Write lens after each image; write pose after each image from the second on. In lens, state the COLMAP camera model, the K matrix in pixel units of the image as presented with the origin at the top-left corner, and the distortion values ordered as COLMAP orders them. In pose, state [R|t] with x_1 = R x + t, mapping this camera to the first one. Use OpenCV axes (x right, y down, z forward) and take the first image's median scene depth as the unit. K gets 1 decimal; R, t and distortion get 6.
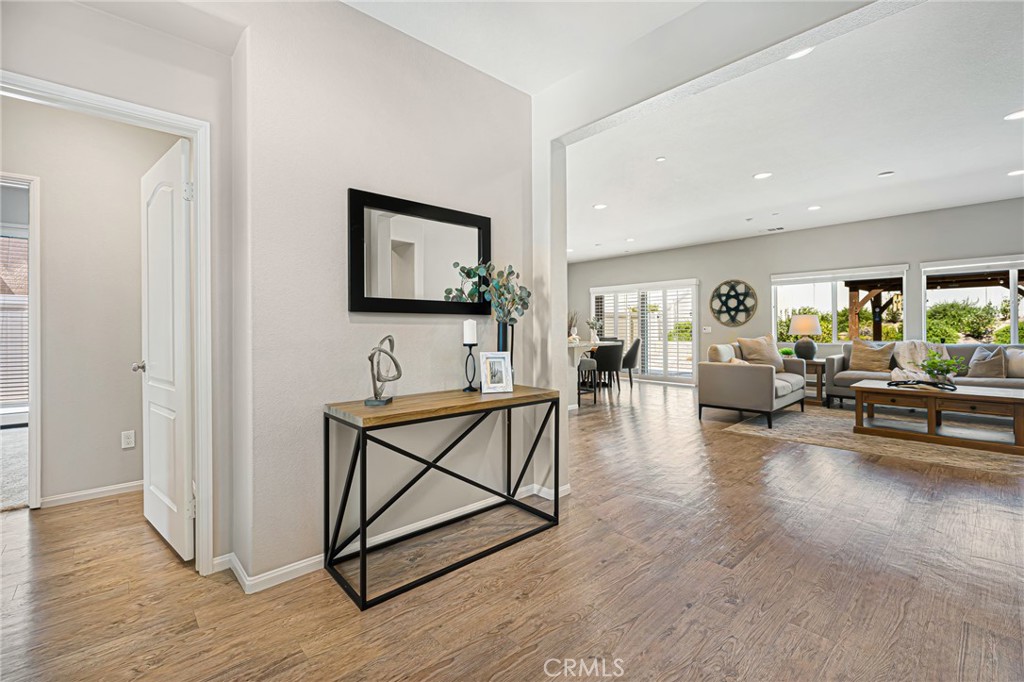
lens RADIAL K [[433.2, 0, 537.0], [0, 433.2, 330.4], [0, 0, 1]] dist [-0.001555, -0.000127]
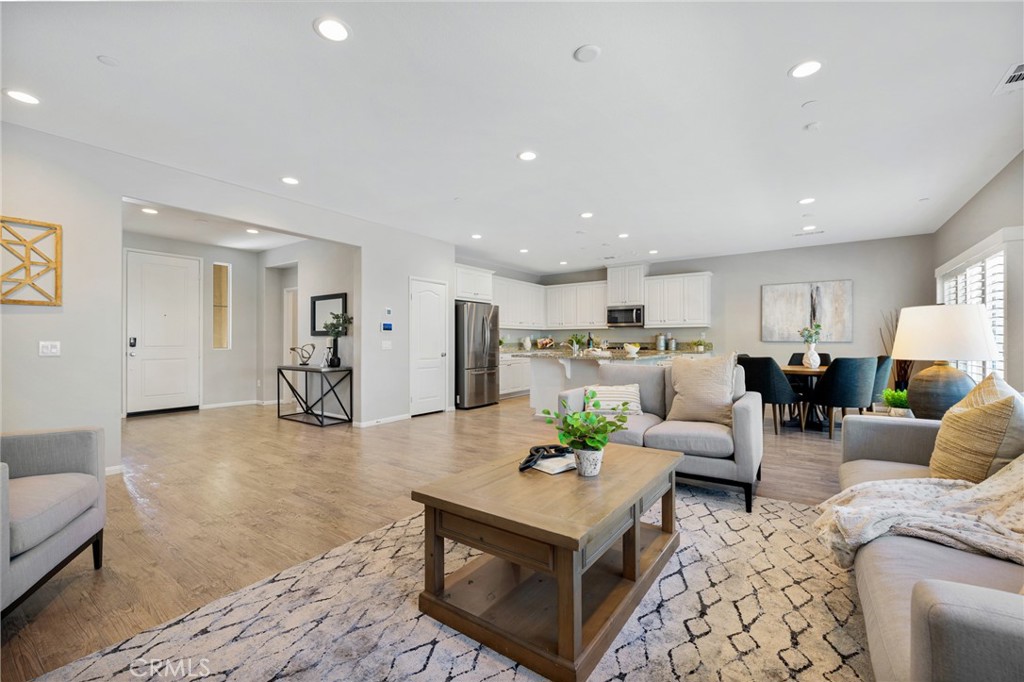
lens RADIAL K [[433.2, 0, 515.0], [0, 433.2, 341.5], [0, 0, 1]] dist [-0.001555, -0.000127]
pose [[0.209365, 0.004174, -0.977829, 0.640059], [-0.009395, 0.999953, 0.002257, -0.004823], [0.977792, 0.008714, 0.209395, 0.388711]]
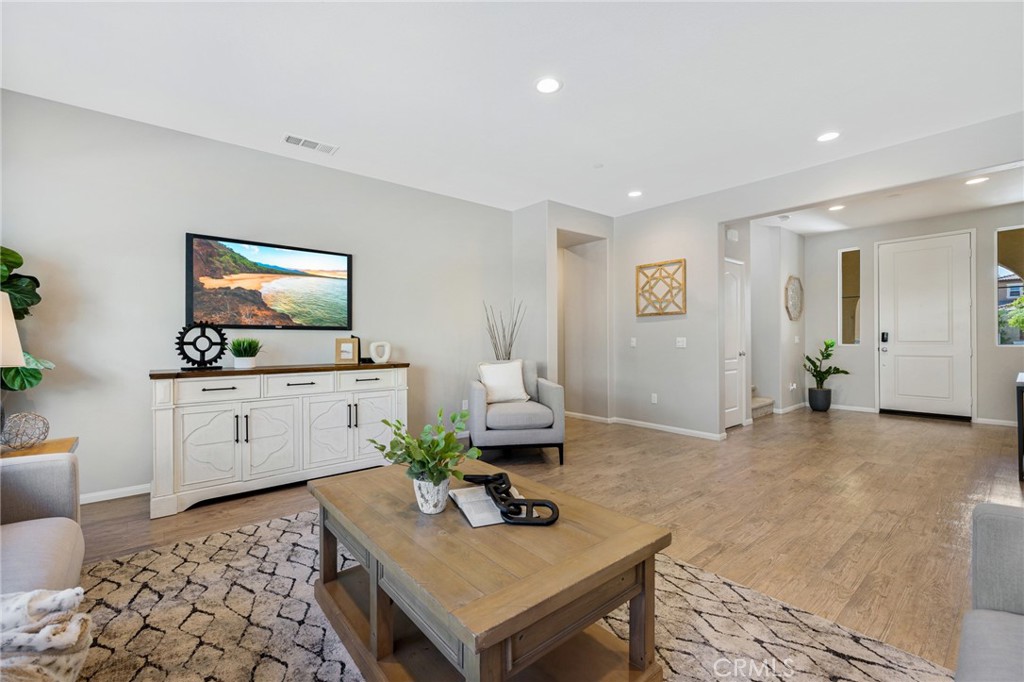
lens RADIAL K [[433.2, 0, 501.0], [0, 433.2, 339.8], [0, 0, 1]] dist [-0.001555, -0.000127]
pose [[-0.996841, 0.012123, 0.078491, 0.398613], [0.012807, 0.999884, 0.008216, -0.005518], [-0.078382, 0.009195, -0.996881, 0.633099]]
